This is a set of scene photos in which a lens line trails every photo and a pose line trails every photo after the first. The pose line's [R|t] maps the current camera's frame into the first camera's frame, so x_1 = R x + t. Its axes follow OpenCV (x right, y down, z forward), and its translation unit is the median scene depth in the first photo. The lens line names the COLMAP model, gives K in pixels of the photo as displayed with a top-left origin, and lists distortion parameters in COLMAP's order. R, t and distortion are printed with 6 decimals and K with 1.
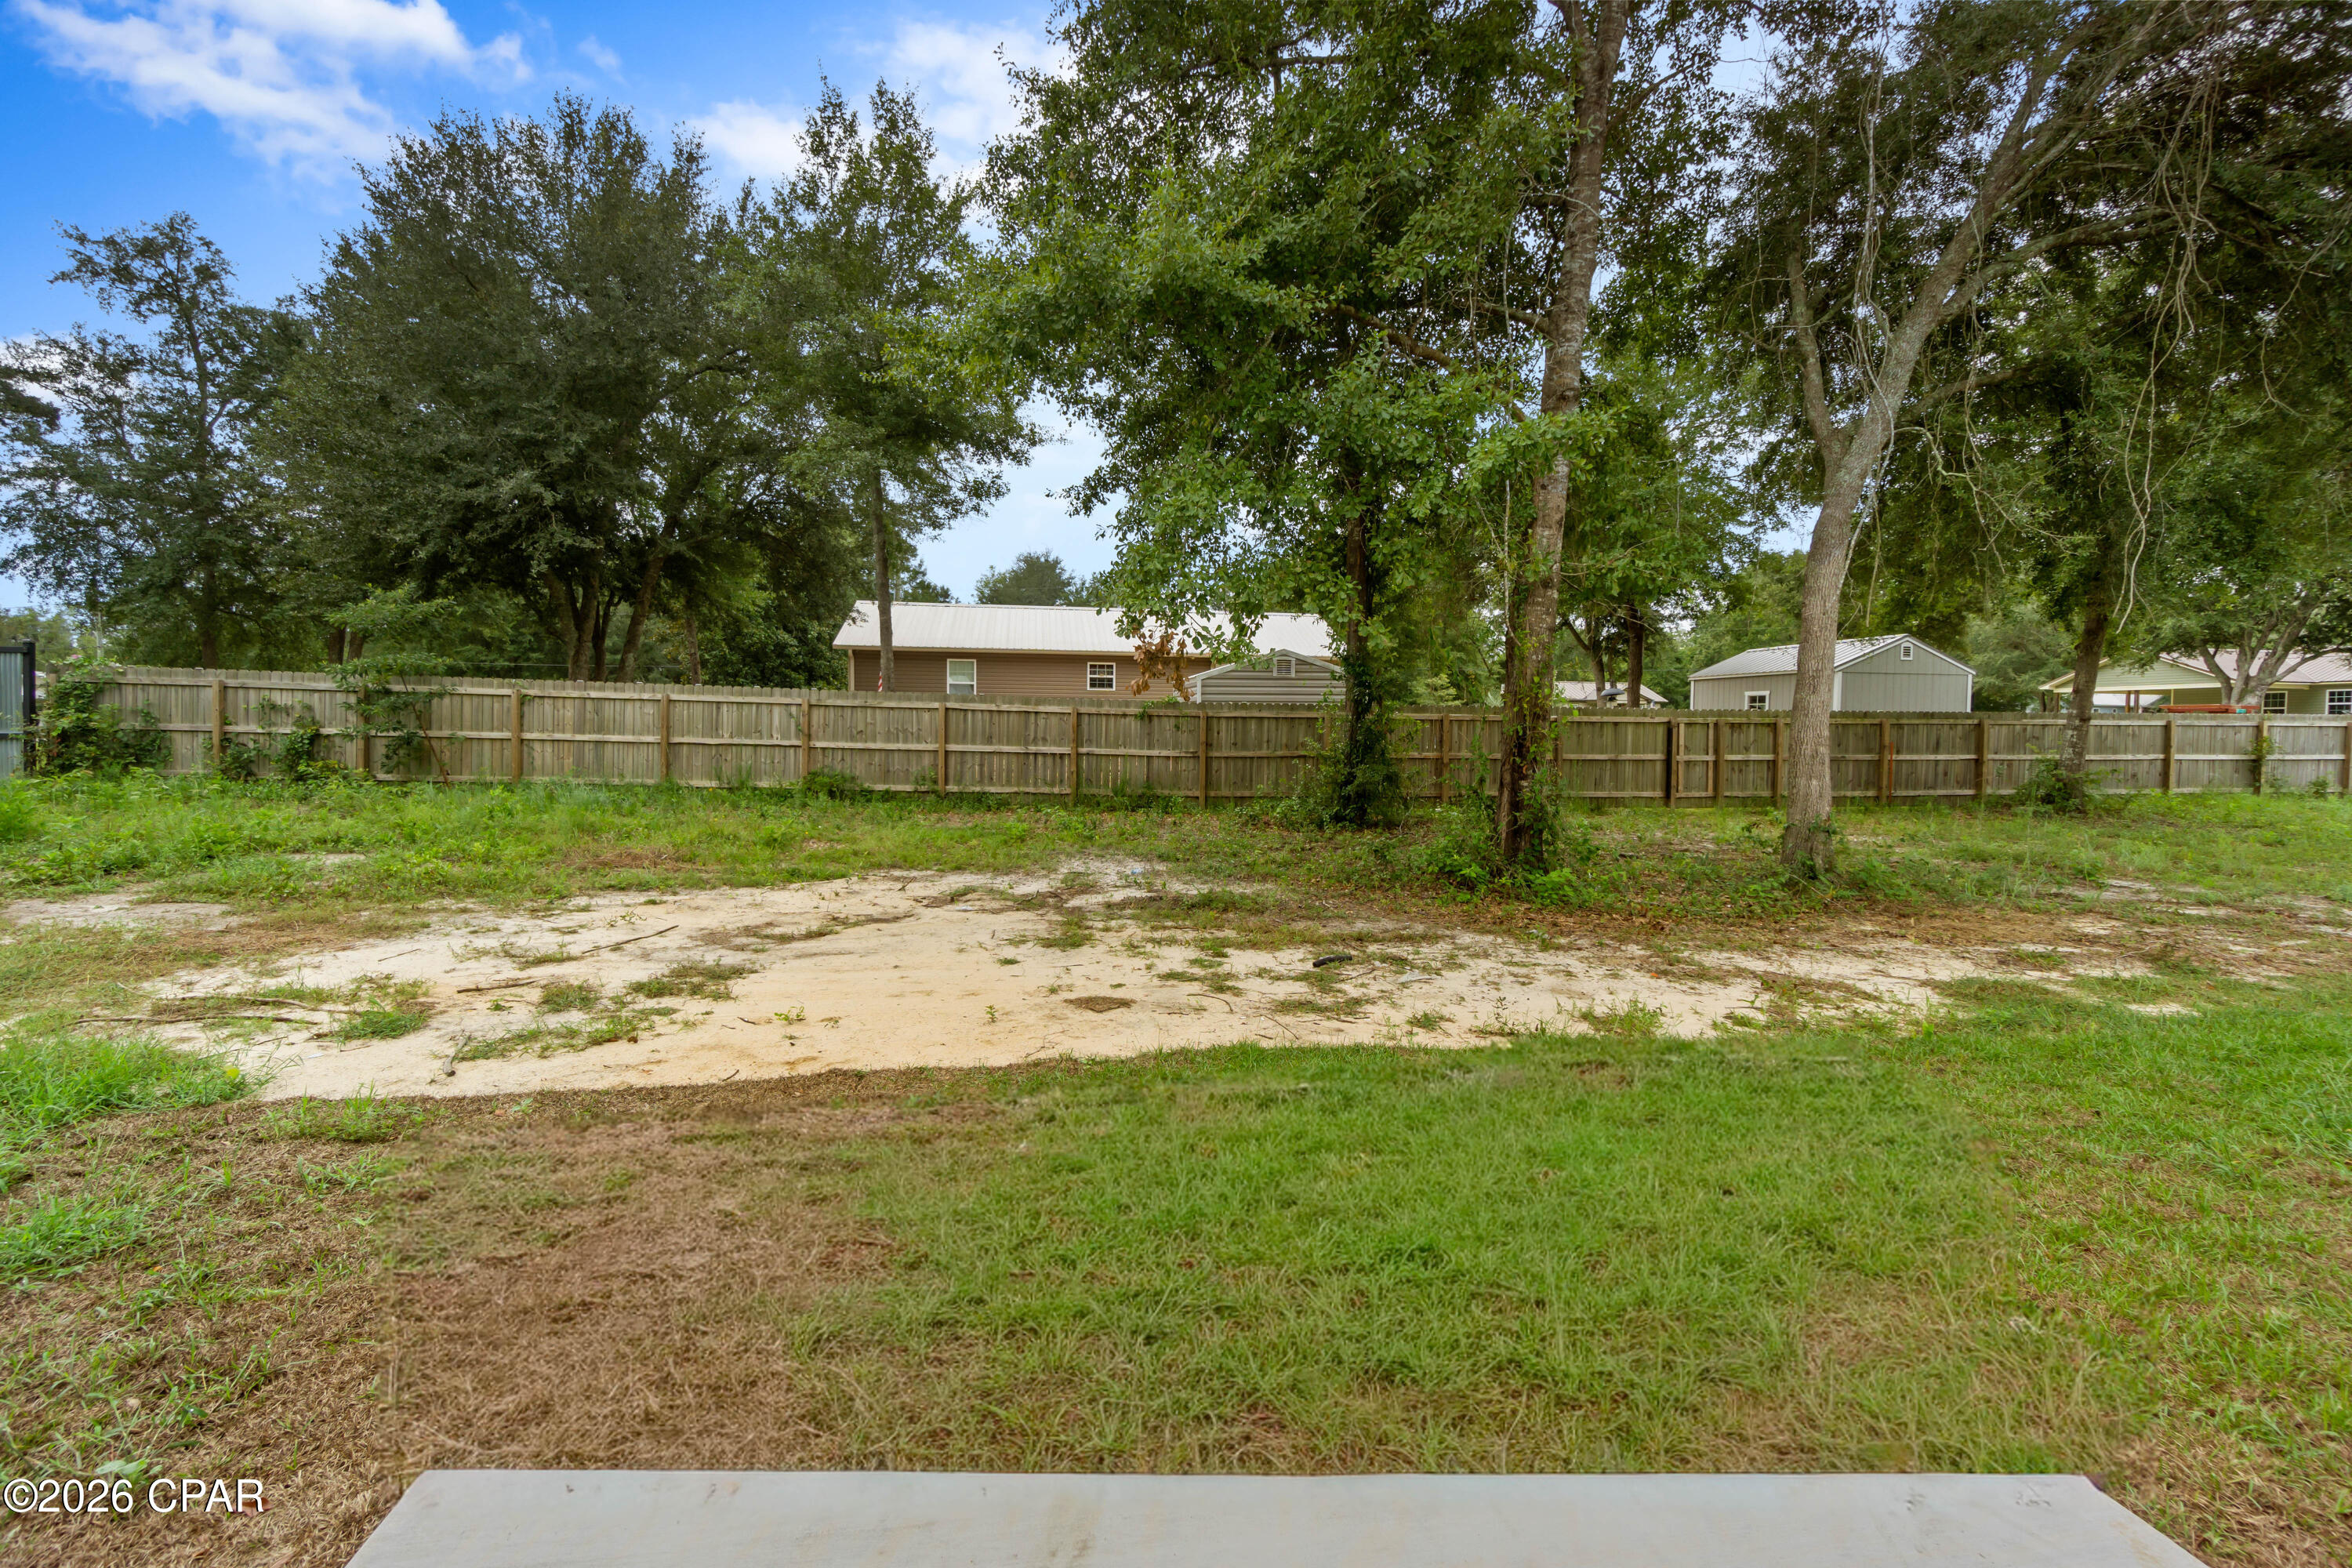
lens RADIAL K [[1029.5, 0, 1176.1], [0, 1029.5, 775.8], [0, 0, 1]] dist [-0.004753, 0.001222]
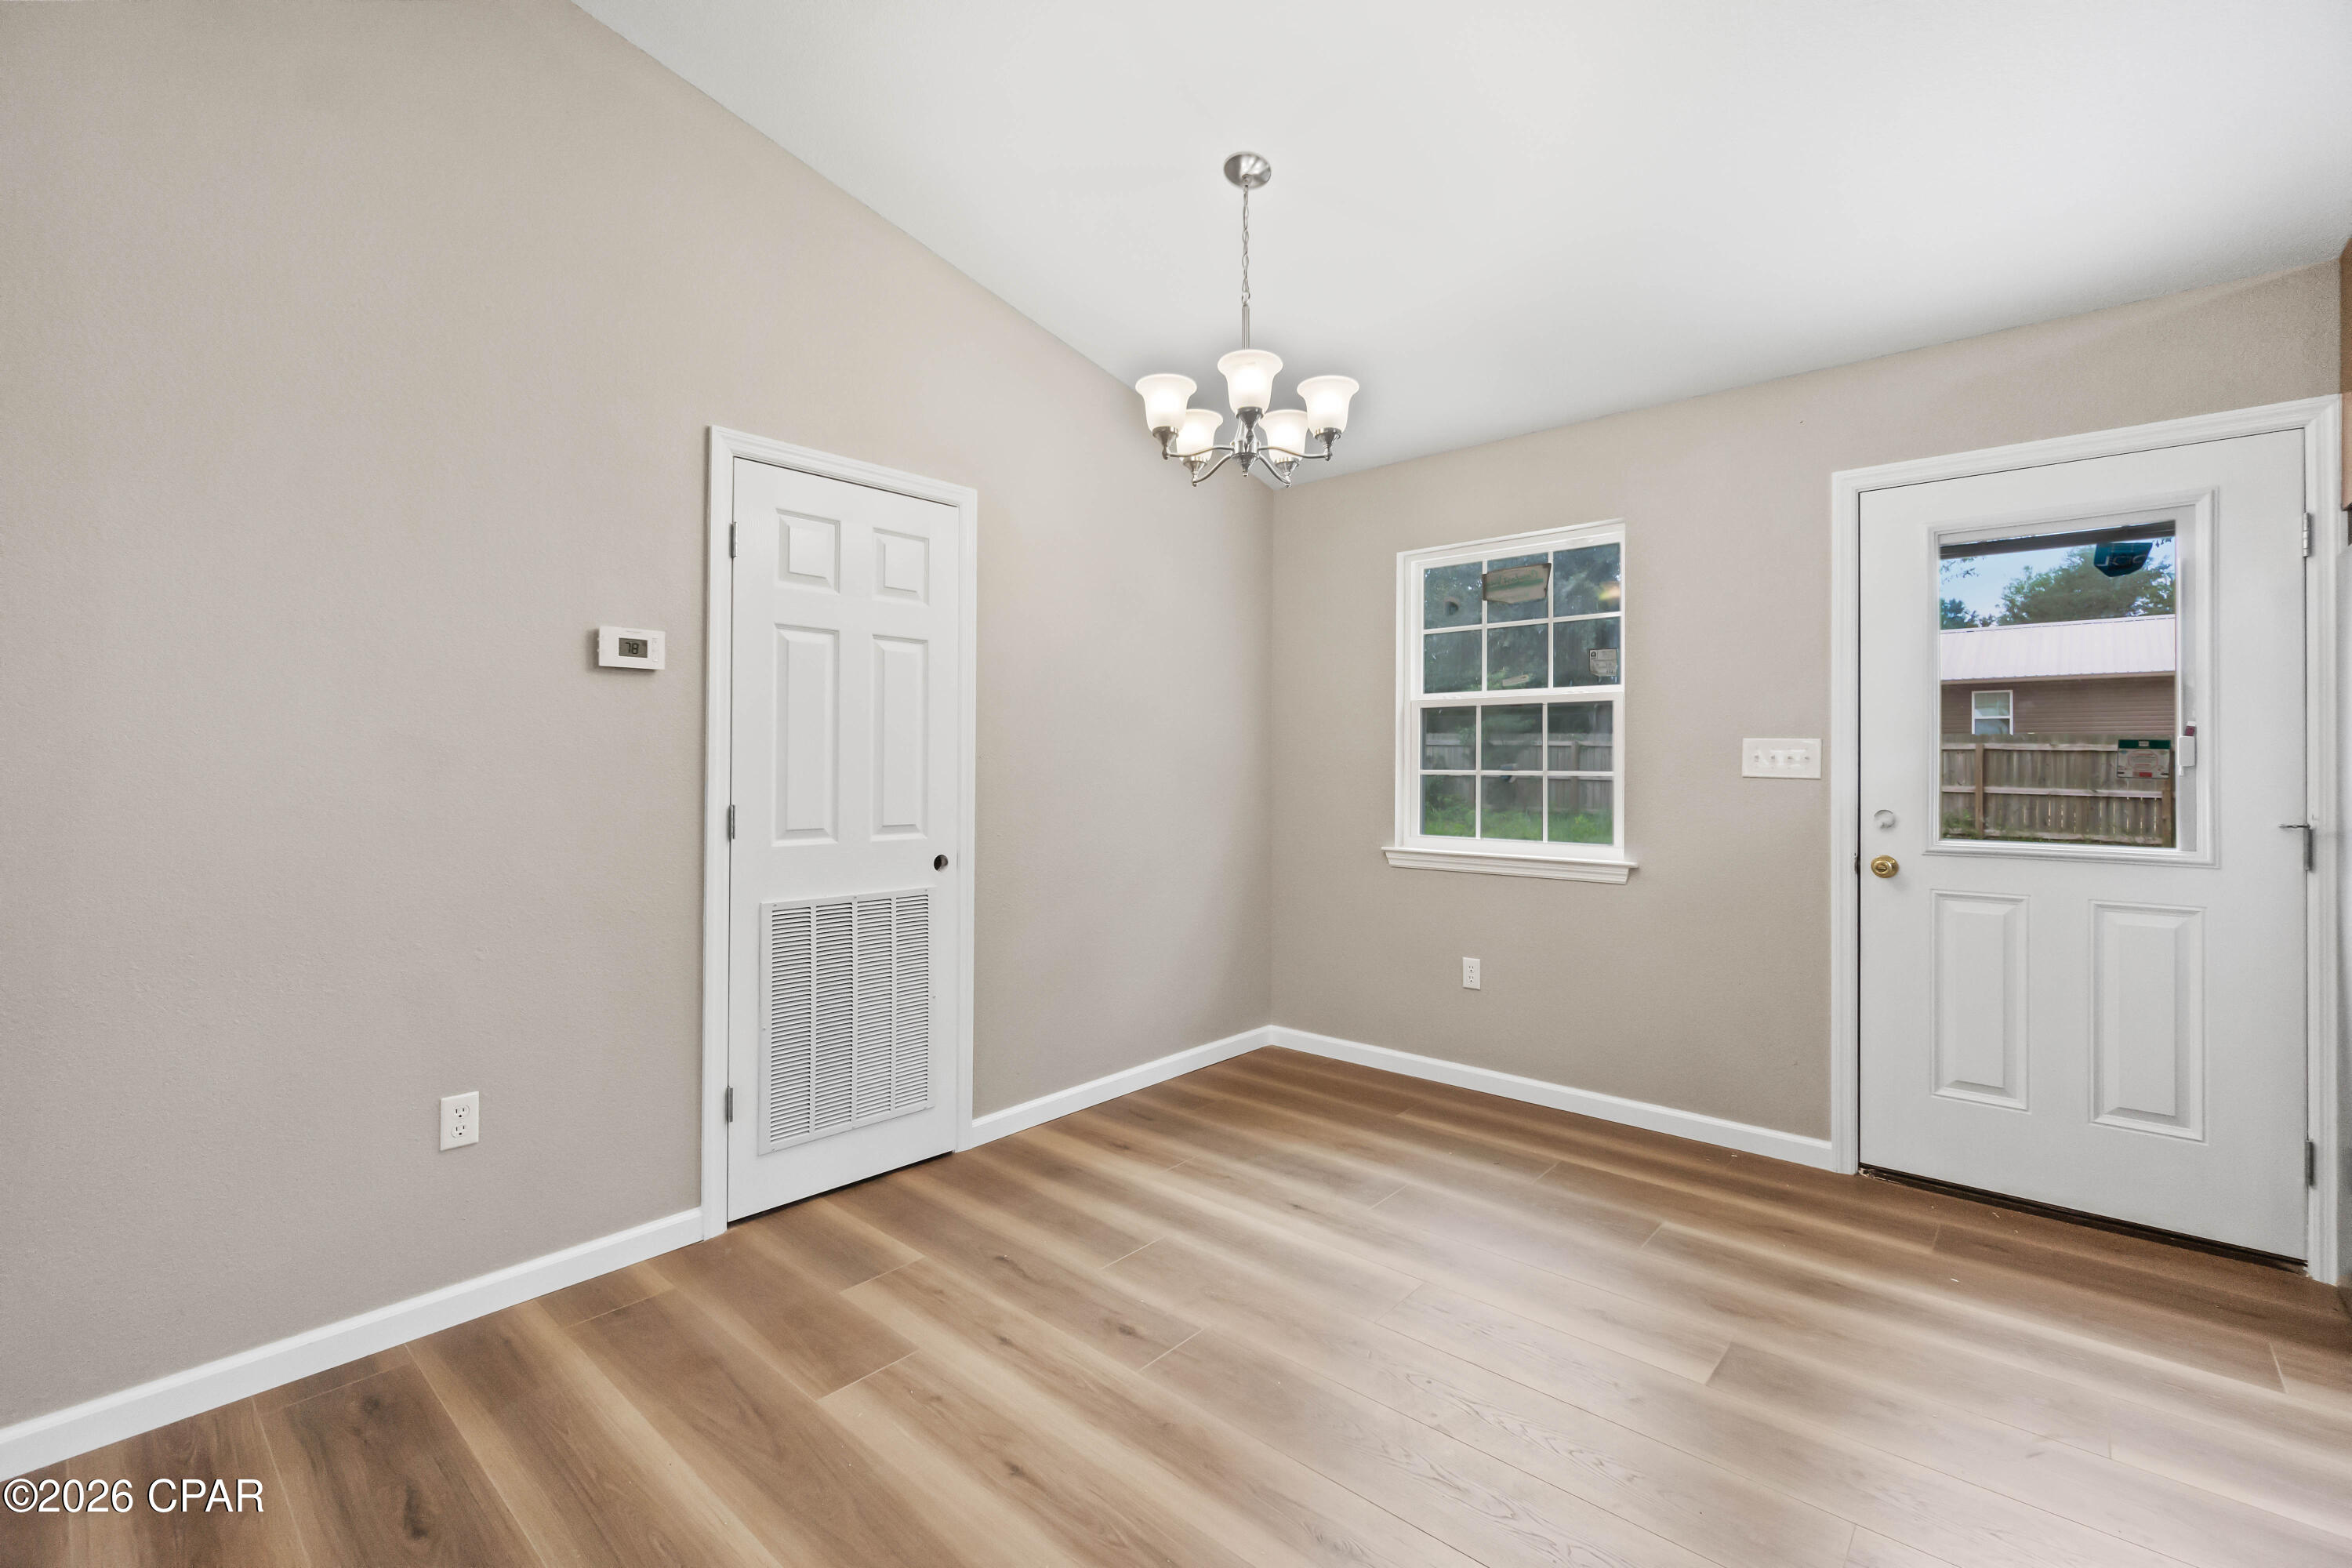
lens RADIAL K [[1029.5, 0, 1177.9], [0, 1029.5, 777.5], [0, 0, 1]] dist [-0.004753, 0.001222]
pose [[0.650473, 0.003024, -0.759524, 0.016252], [-0.028293, 0.999395, -0.020251, 0.001848], [0.759003, 0.034662, 0.650164, -0.200187]]
